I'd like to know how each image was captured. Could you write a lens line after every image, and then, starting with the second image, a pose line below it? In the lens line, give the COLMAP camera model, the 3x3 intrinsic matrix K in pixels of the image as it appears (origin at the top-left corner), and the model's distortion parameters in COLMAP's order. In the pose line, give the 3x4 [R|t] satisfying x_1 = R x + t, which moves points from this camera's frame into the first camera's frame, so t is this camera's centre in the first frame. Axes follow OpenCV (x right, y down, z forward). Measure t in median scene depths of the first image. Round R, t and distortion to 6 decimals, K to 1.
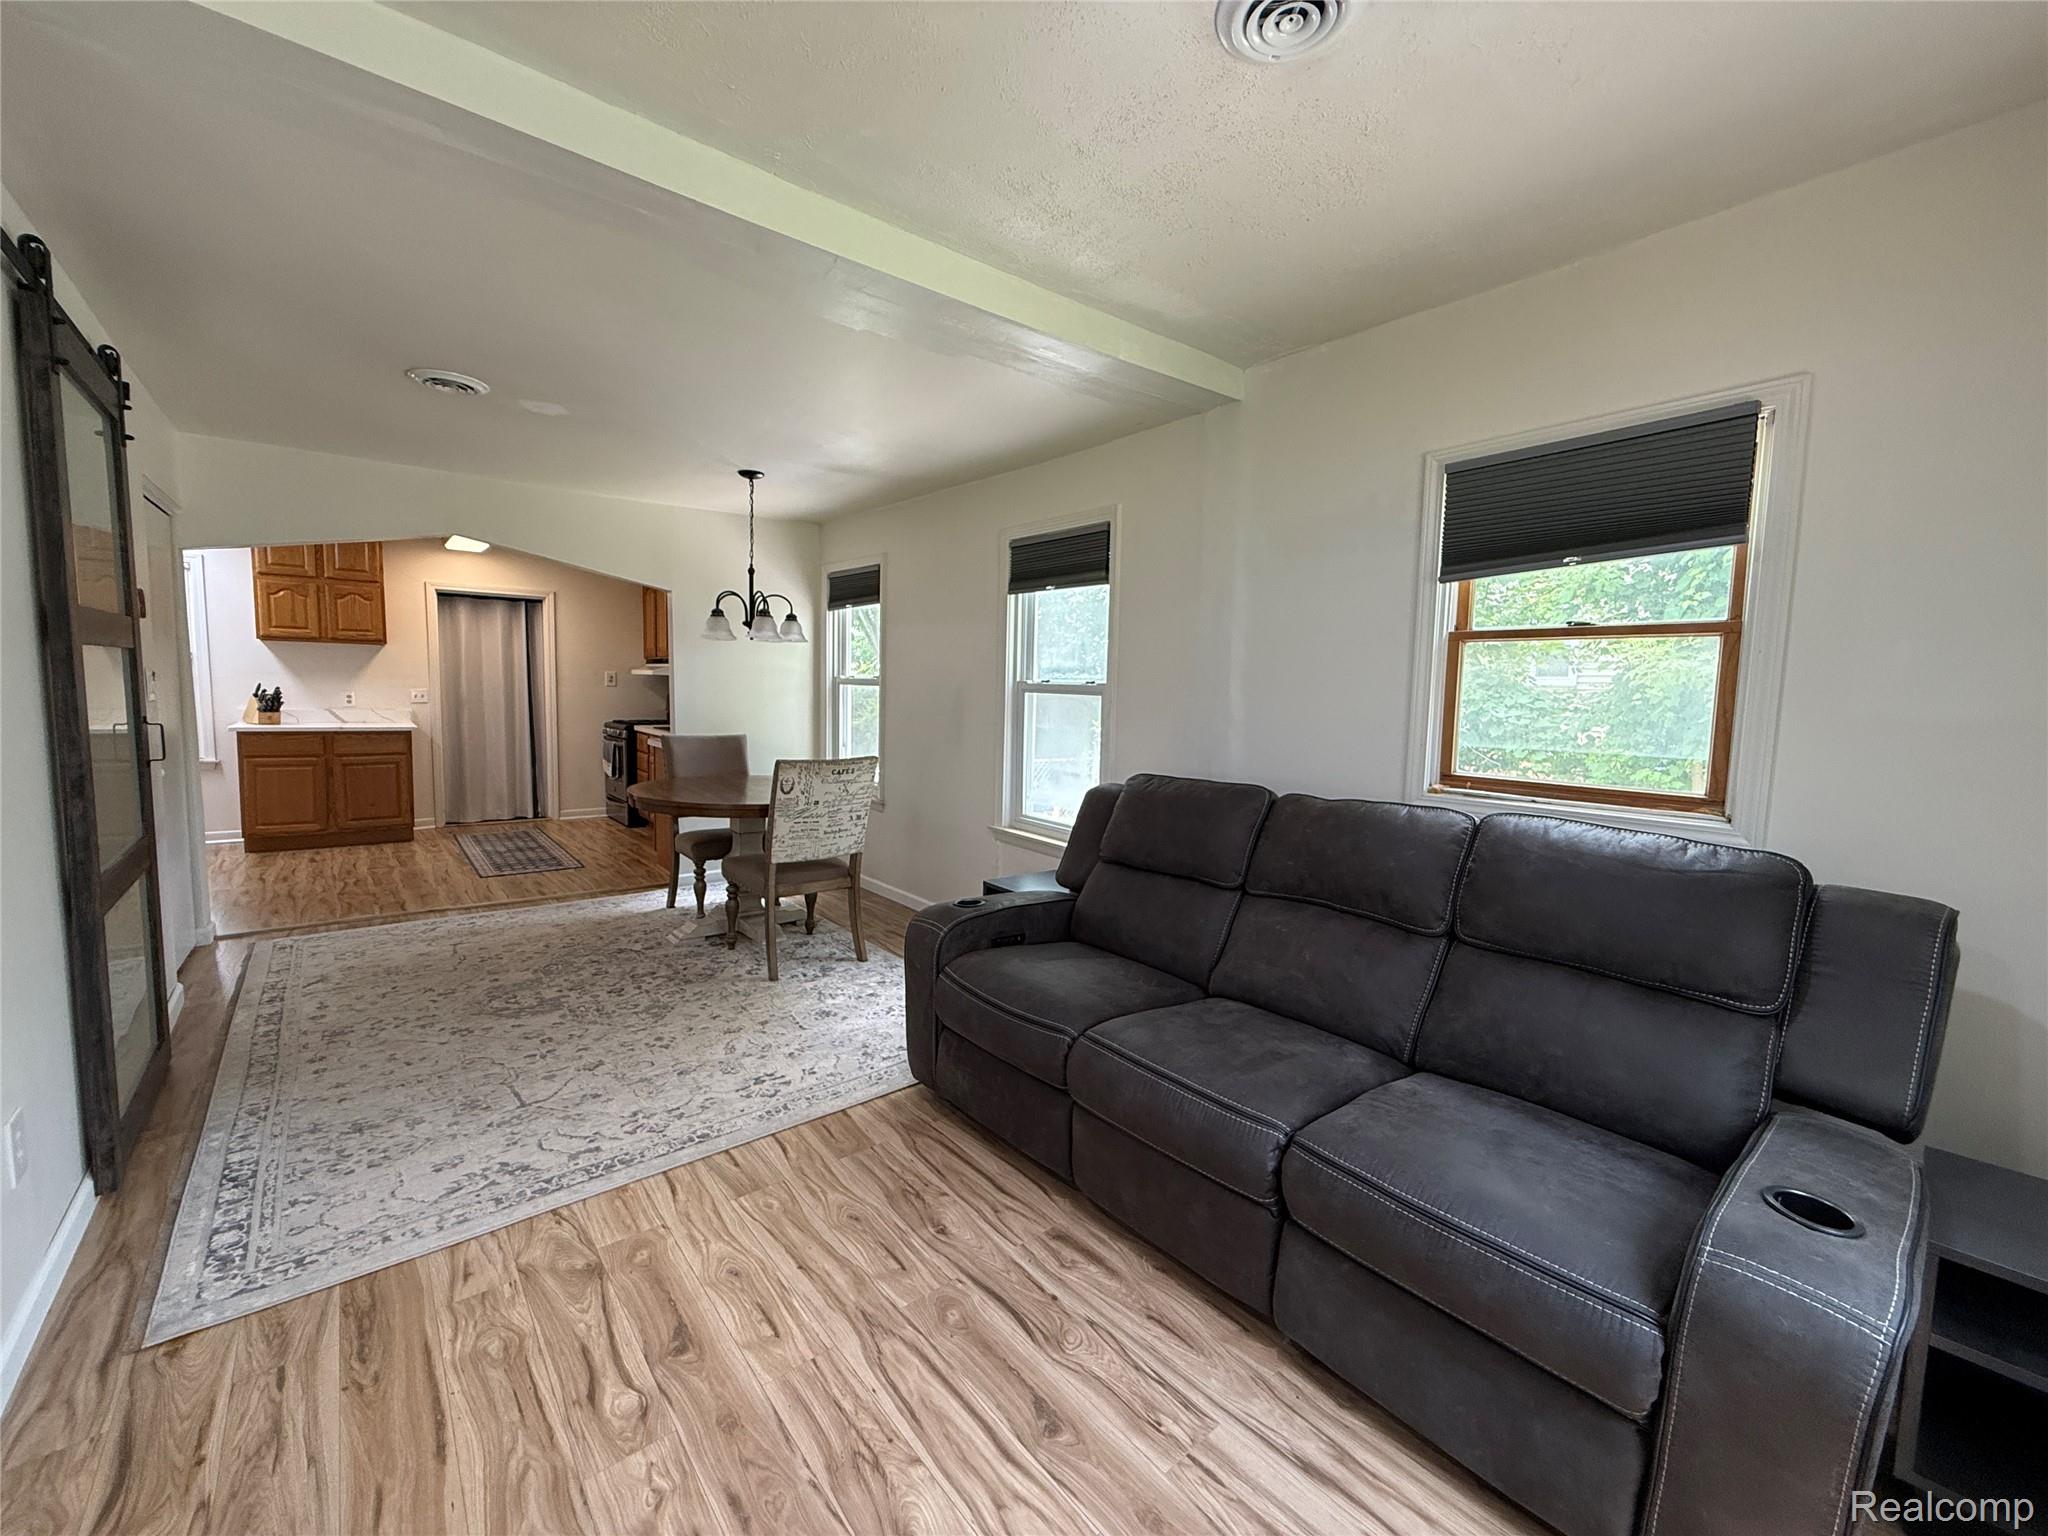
lens RADIAL K [[813.1, 0, 1021.9], [0, 813.1, 767.2], [0, 0, 1]] dist [-0.002432, 0.000494]
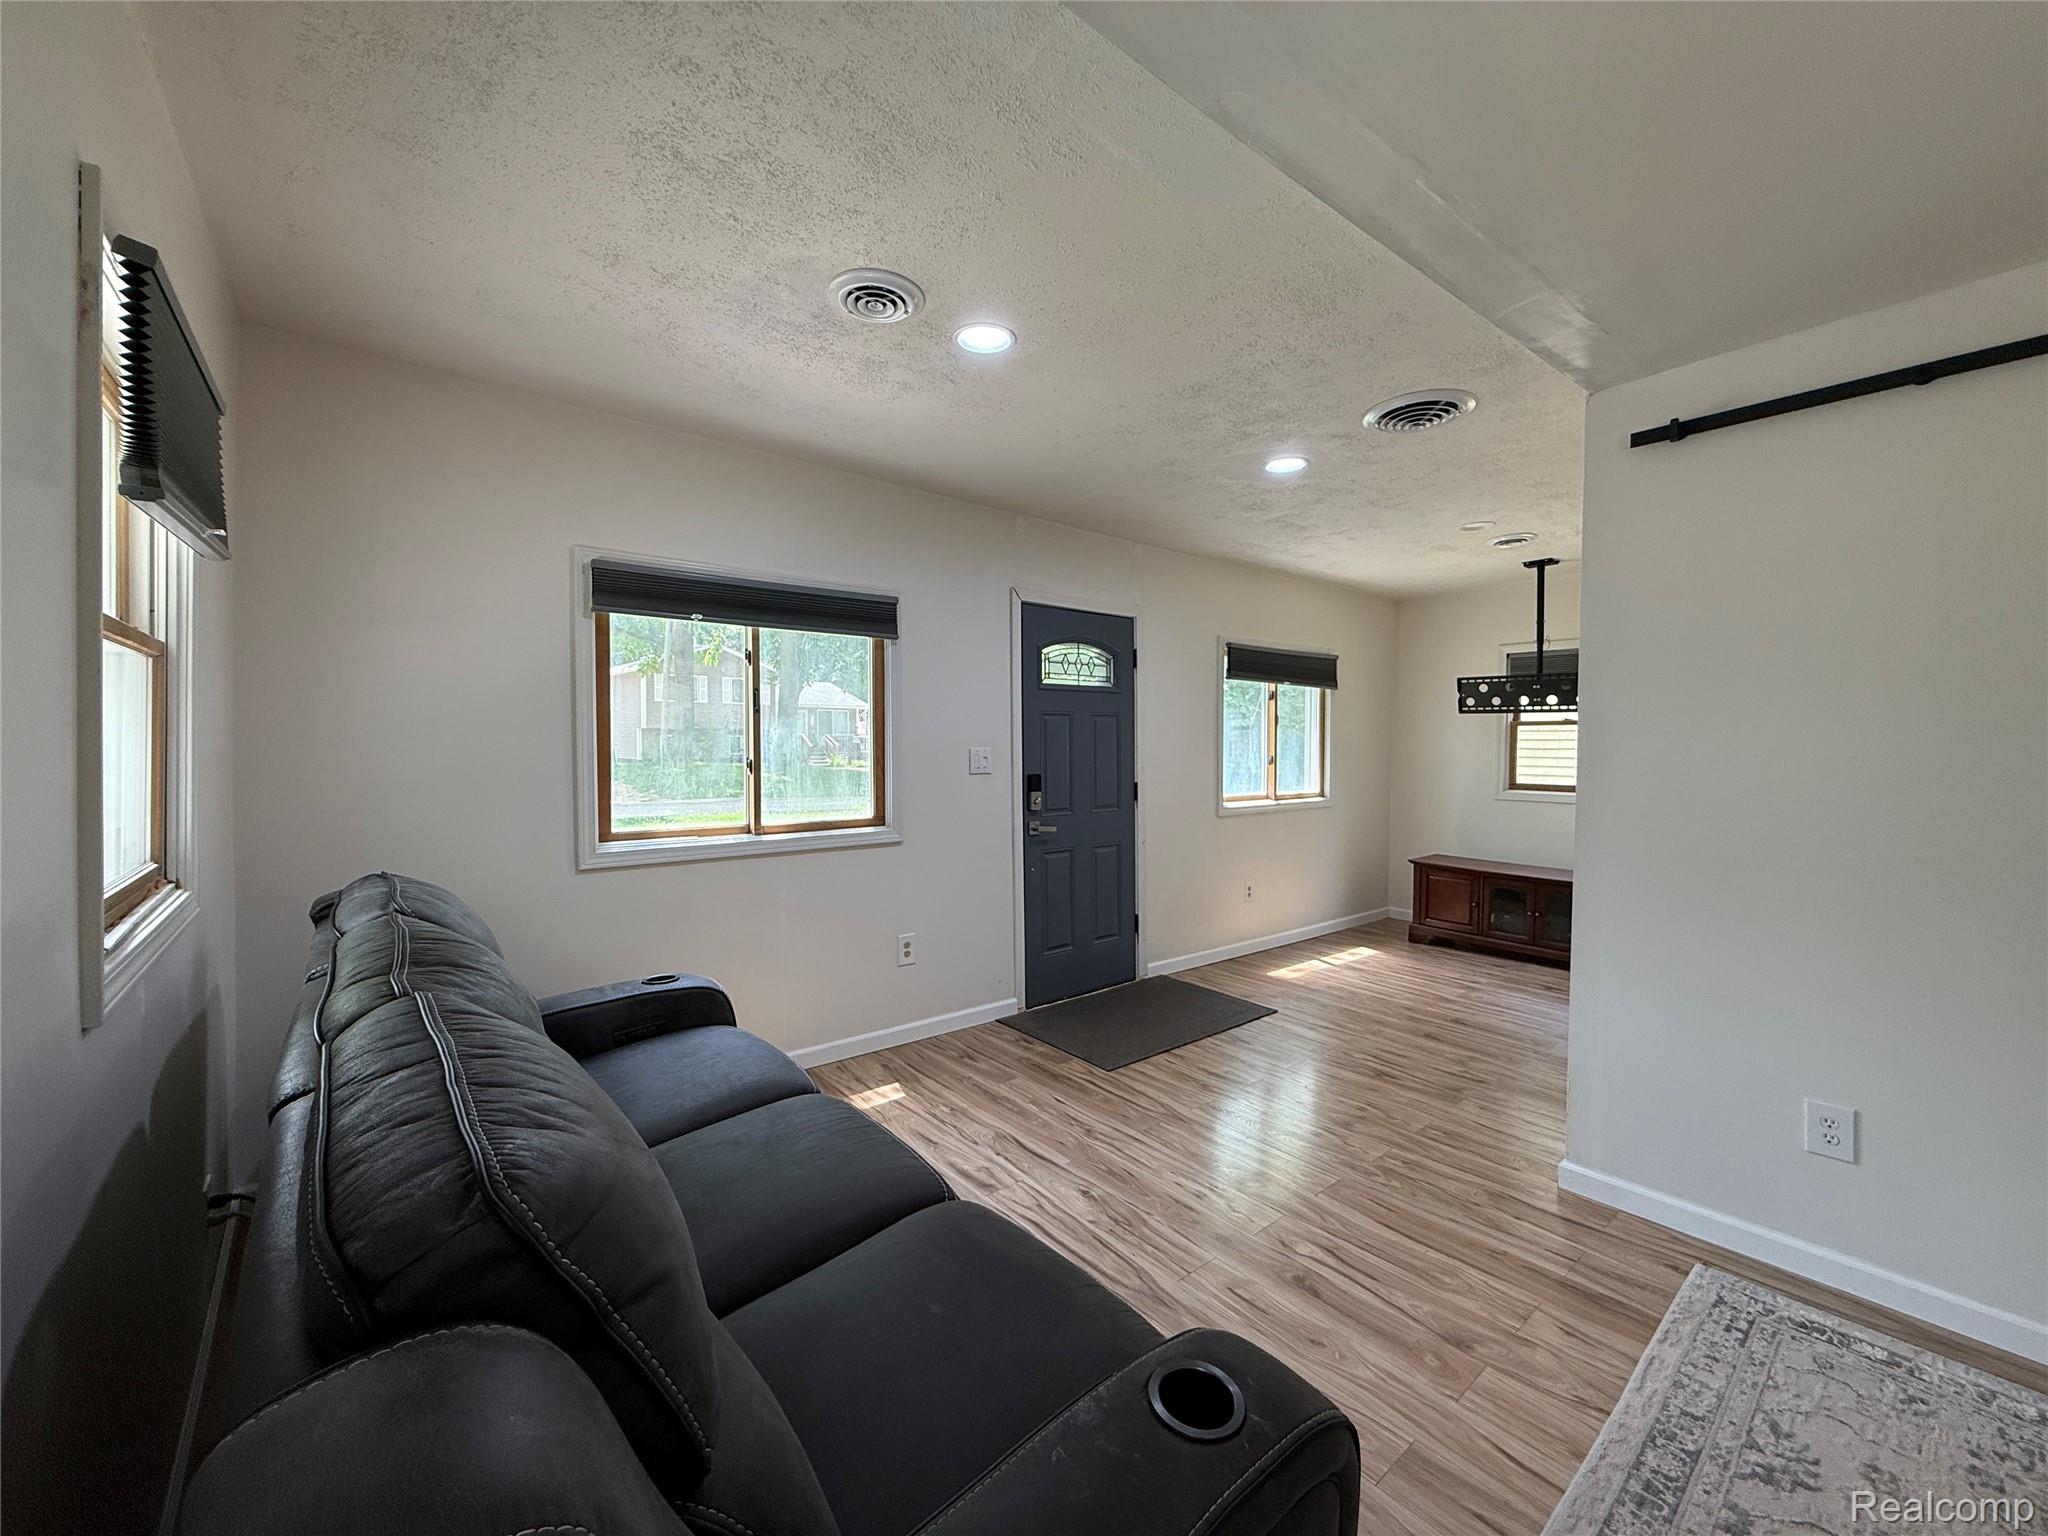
lens RADIAL K [[813.1, 0, 1021.4], [0, 813.1, 766.3], [0, 0, 1]] dist [-0.002432, 0.000494]
pose [[-0.999562, -0.027802, 0.010165, 0.007556], [-0.026264, 0.991333, 0.128722, -0.098702], [-0.013655, 0.128399, -0.991629, 0.975623]]
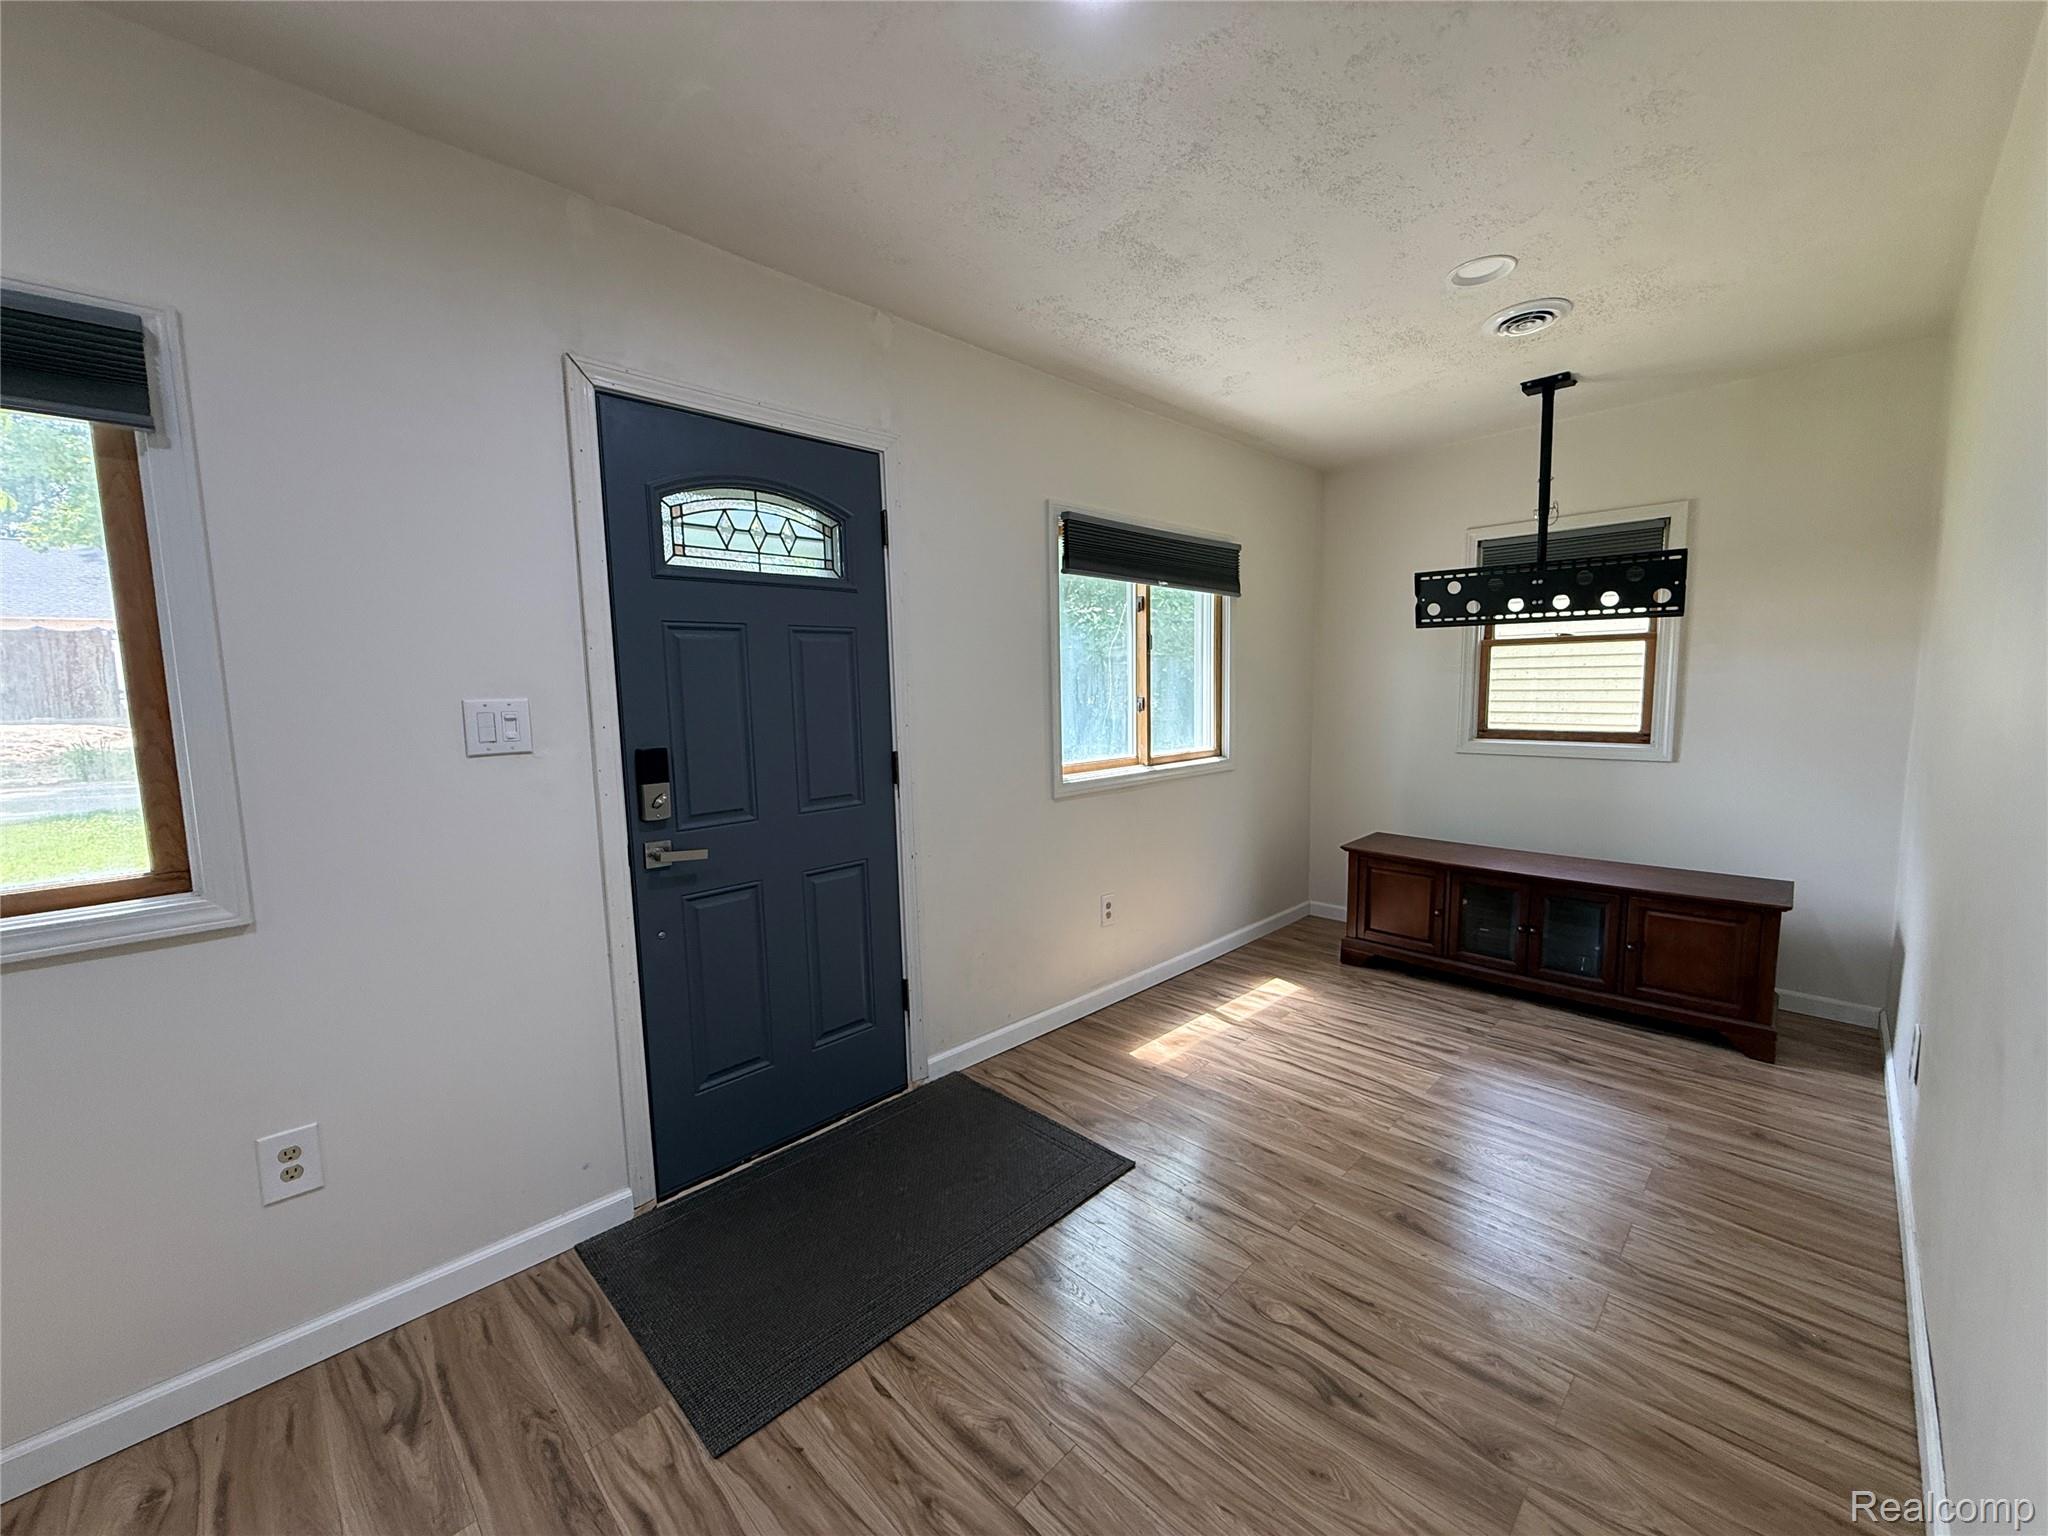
lens RADIAL K [[813.1, 0, 1019.7], [0, 813.1, 765.2], [0, 0, 1]] dist [-0.002432, 0.000494]
pose [[-0.995651, 0.002031, -0.093138, -0.200894], [-0.016359, 0.980417, 0.196250, -0.046477], [0.091713, 0.196920, -0.976121, 0.434091]]
